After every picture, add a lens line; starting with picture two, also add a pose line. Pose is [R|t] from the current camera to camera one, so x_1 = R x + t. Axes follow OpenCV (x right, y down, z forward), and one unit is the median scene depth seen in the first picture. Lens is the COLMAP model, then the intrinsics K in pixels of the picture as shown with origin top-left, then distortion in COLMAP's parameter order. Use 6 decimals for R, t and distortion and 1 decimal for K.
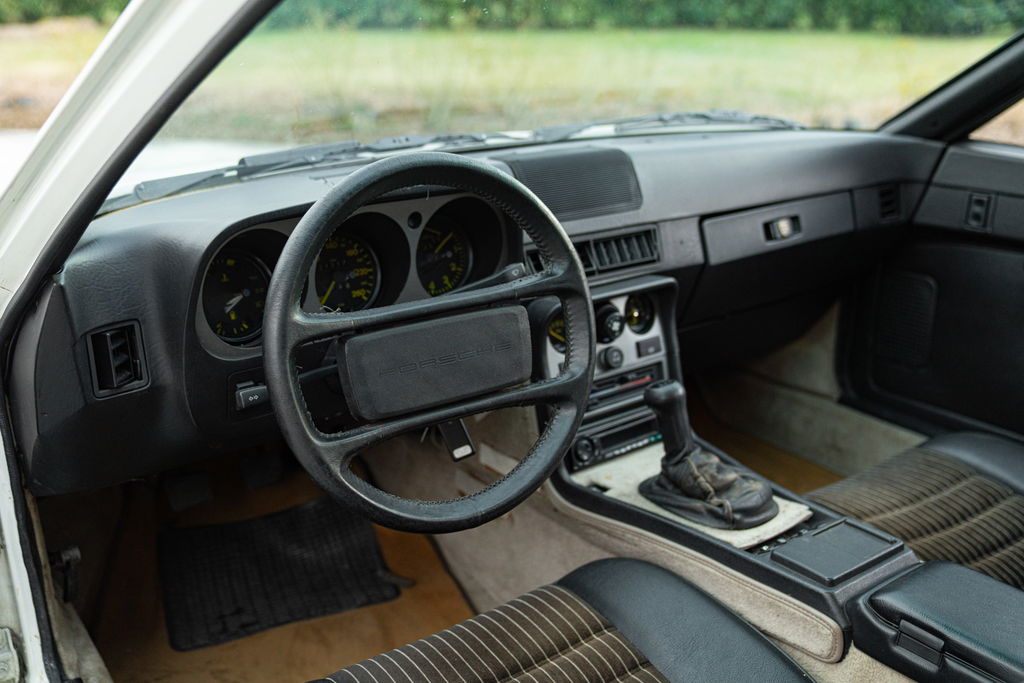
lens RADIAL K [[986.4, 0, 512.0], [0, 986.4, 341.5], [0, 0, 1]] dist [0.003654, 0.004736]
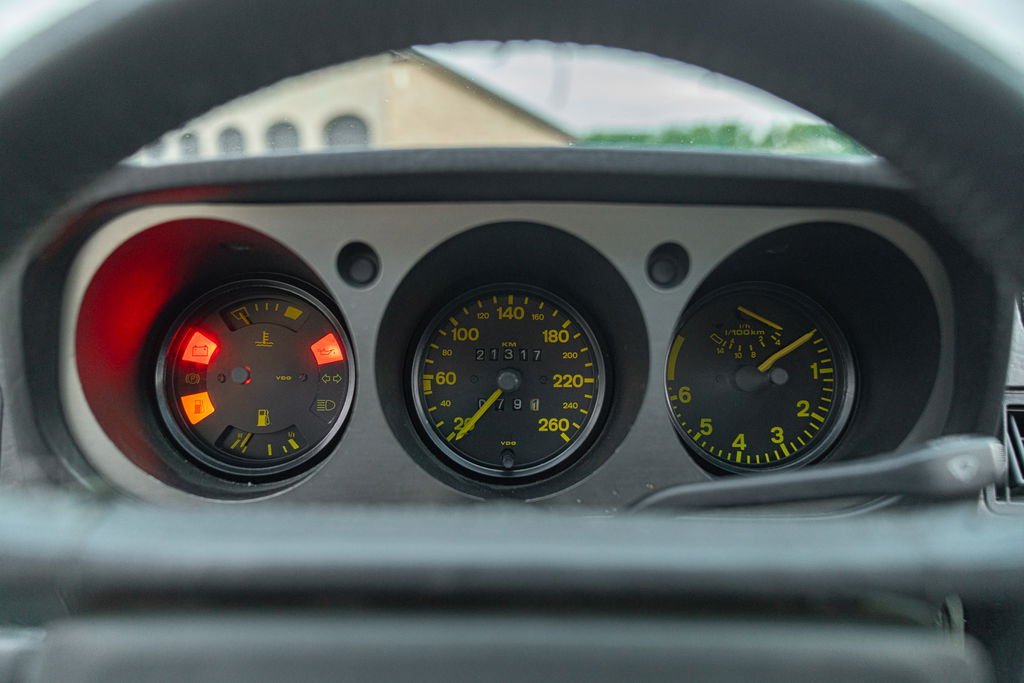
lens RADIAL K [[689.6, 0, 512.0], [0, 689.6, 341.5], [0, 0, 1]] dist [0.006089, 0.000654]
pose [[0.806691, 0.132153, -0.576008, 0.008267], [-0.206895, 0.976148, -0.065797, -0.064667], [0.553574, 0.172251, 0.814792, 0.753405]]
